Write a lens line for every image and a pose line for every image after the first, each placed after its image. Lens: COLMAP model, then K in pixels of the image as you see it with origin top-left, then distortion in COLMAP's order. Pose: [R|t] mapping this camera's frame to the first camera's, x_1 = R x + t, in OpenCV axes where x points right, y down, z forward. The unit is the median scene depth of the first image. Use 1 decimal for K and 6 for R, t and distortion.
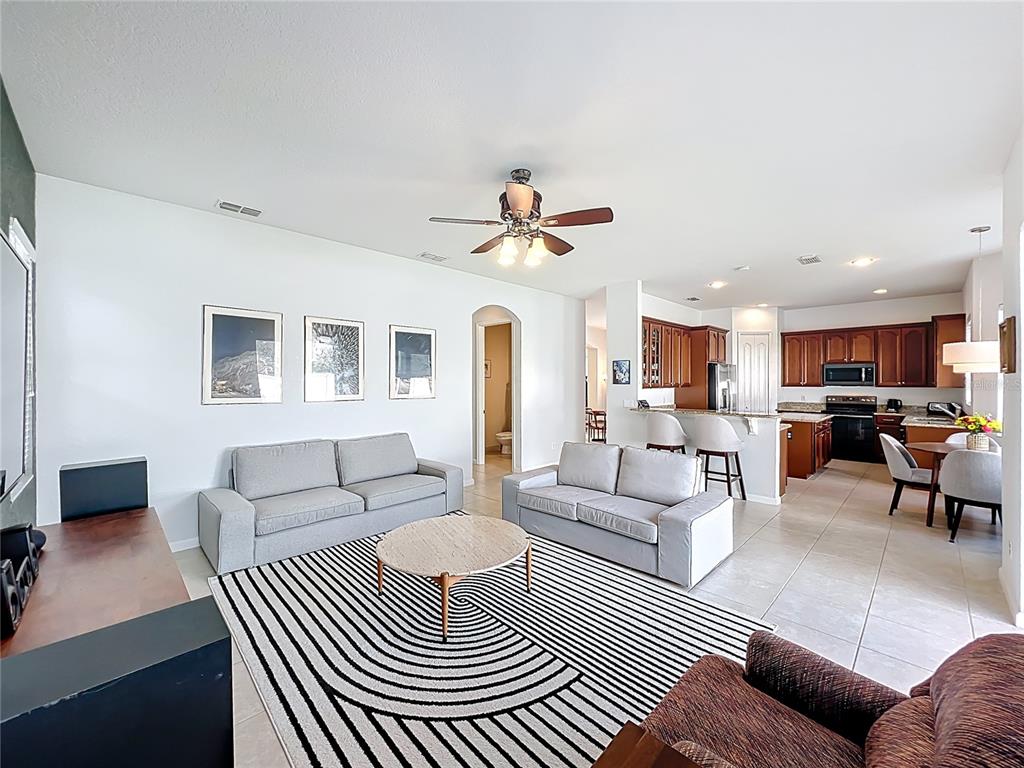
lens RADIAL K [[409.7, 0, 508.2], [0, 409.7, 379.8], [0, 0, 1]] dist [-0.004710, -0.000127]
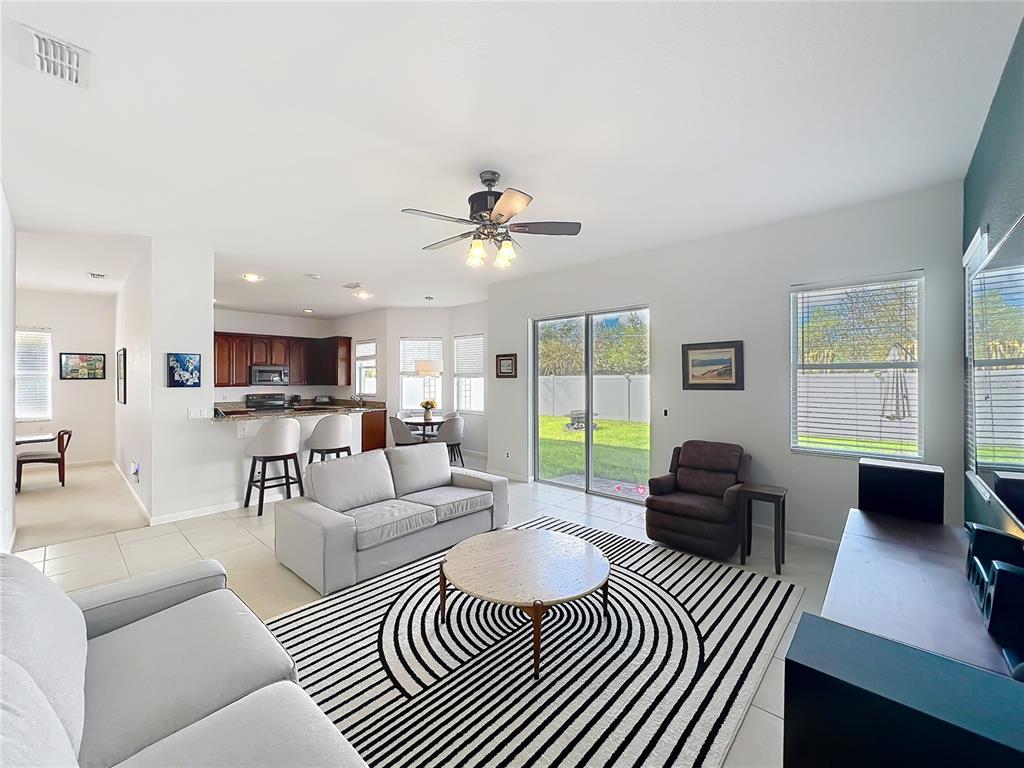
lens RADIAL K [[416.3, 0, 506.0], [0, 416.3, 377.9], [0, 0, 1]] dist [-0.010830, 0.000062]
pose [[-0.048113, 0.003129, 0.998837, -0.438632], [-0.000656, 0.999995, -0.003165, -0.003289], [-0.998842, -0.000808, -0.048111, 0.455228]]
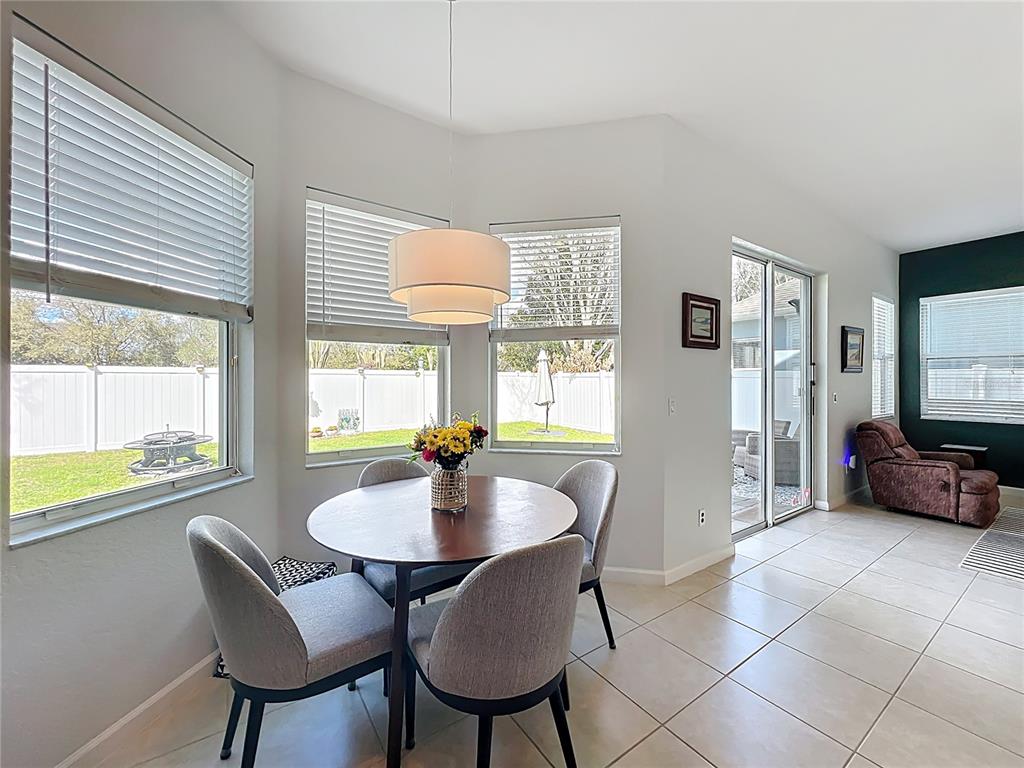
lens RADIAL K [[412.8, 0, 512.2], [0, 412.8, 380.8], [0, 0, 1]] dist [-0.002083, 0.000128]
pose [[-0.986390, 0.002383, 0.164407, 0.626354], [0.001928, 0.999994, -0.002924, 0.027814], [-0.164413, -0.002567, -0.986388, 0.857041]]
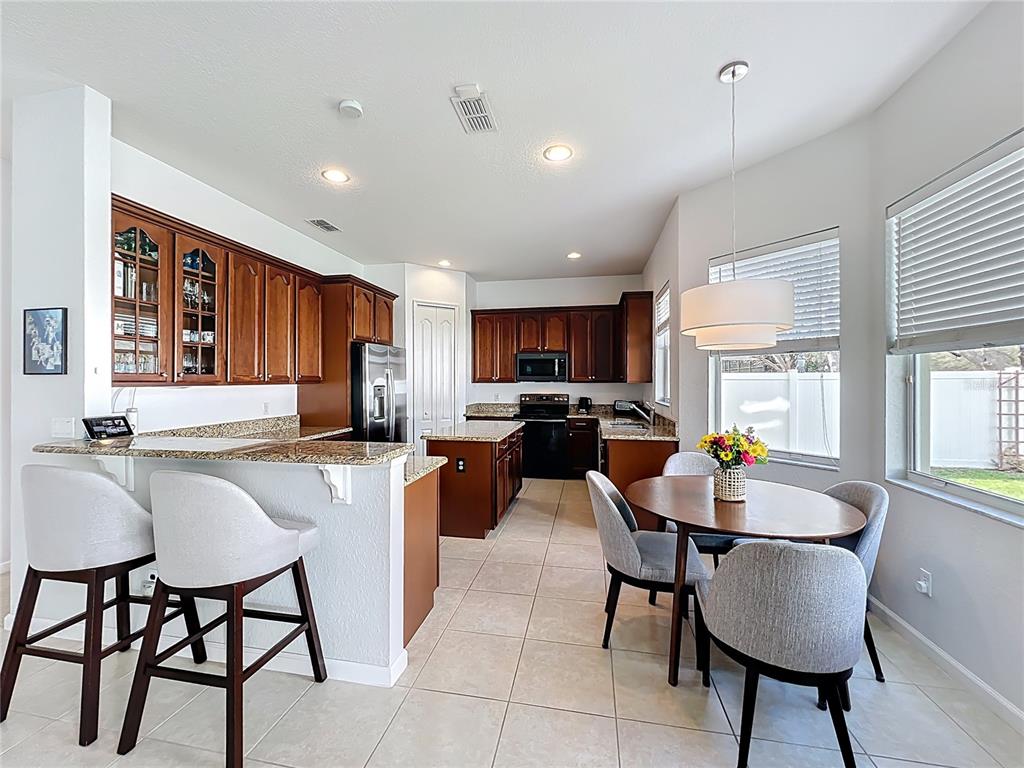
lens RADIAL K [[412.8, 0, 512.2], [0, 412.8, 380.8], [0, 0, 1]] dist [-0.002083, 0.000128]
pose [[0.815714, 0.000340, 0.578455, 0.379887], [-0.002478, 0.999993, 0.002906, 0.013415], [-0.578450, -0.003804, 0.815709, 0.447156]]
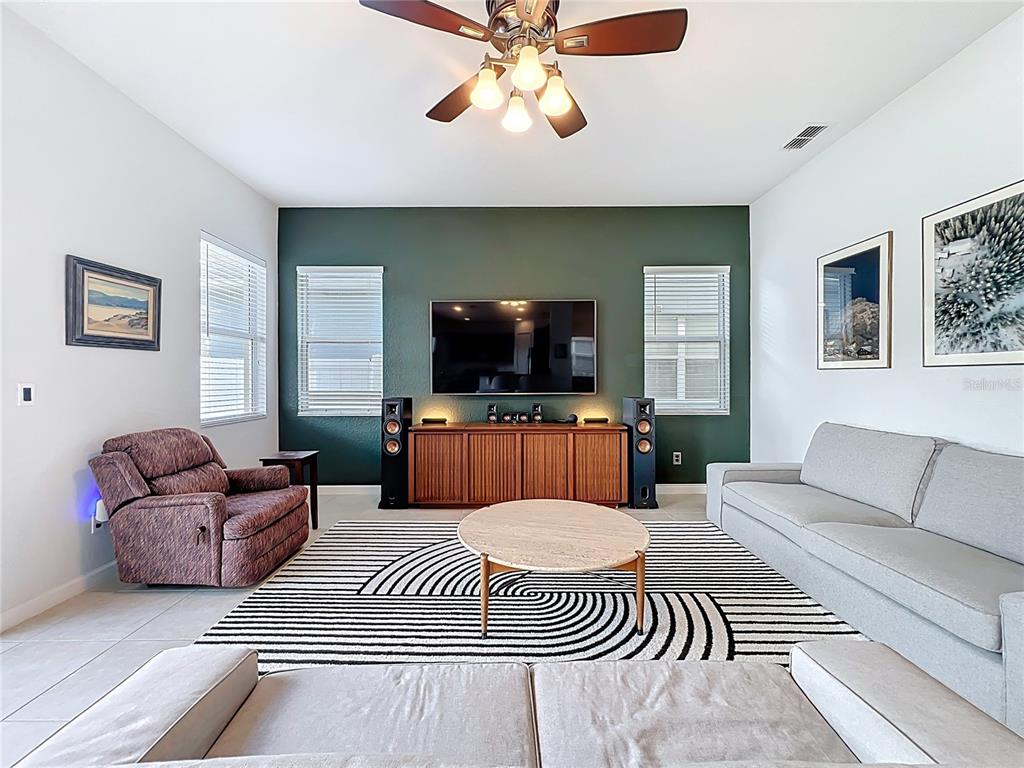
lens RADIAL K [[412.8, 0, 512.2], [0, 412.8, 380.8], [0, 0, 1]] dist [-0.002083, 0.000128]
pose [[-0.697191, 0.008450, -0.716836, 0.207104], [0.004841, 0.999963, 0.007079, 0.041994], [0.716870, 0.001465, -0.697206, 0.629314]]
